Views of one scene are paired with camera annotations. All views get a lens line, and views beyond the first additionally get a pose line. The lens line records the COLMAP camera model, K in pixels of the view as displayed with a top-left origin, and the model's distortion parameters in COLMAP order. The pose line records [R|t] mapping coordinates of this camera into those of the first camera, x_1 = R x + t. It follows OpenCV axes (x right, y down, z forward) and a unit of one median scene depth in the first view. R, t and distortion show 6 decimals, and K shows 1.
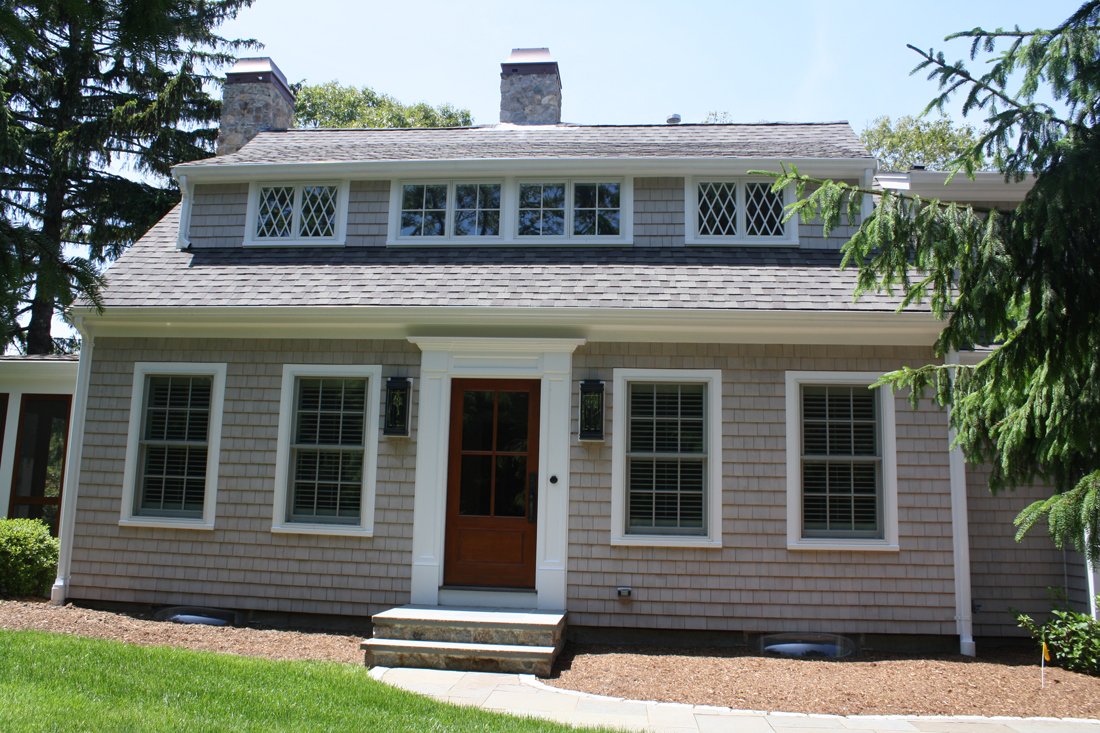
lens RADIAL K [[924.0, 0, 552.1], [0, 924.0, 364.6], [0, 0, 1]] dist [-0.141177, 0.089708]
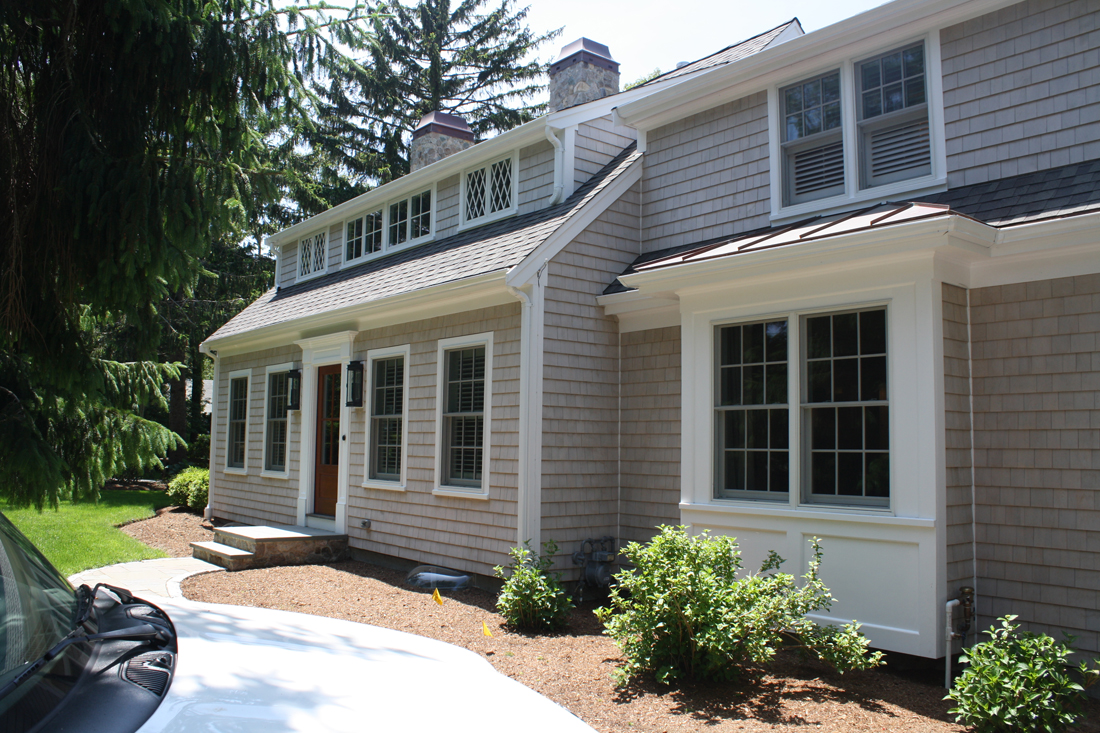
lens RADIAL K [[924.0, 0, 551.3], [0, 924.0, 365.3], [0, 0, 1]] dist [-0.141177, 0.089708]
pose [[0.696553, -0.080536, -0.712971, 1.143607], [0.122790, 0.992402, 0.007862, 0.045563], [0.706921, -0.093022, 0.701149, 0.279763]]
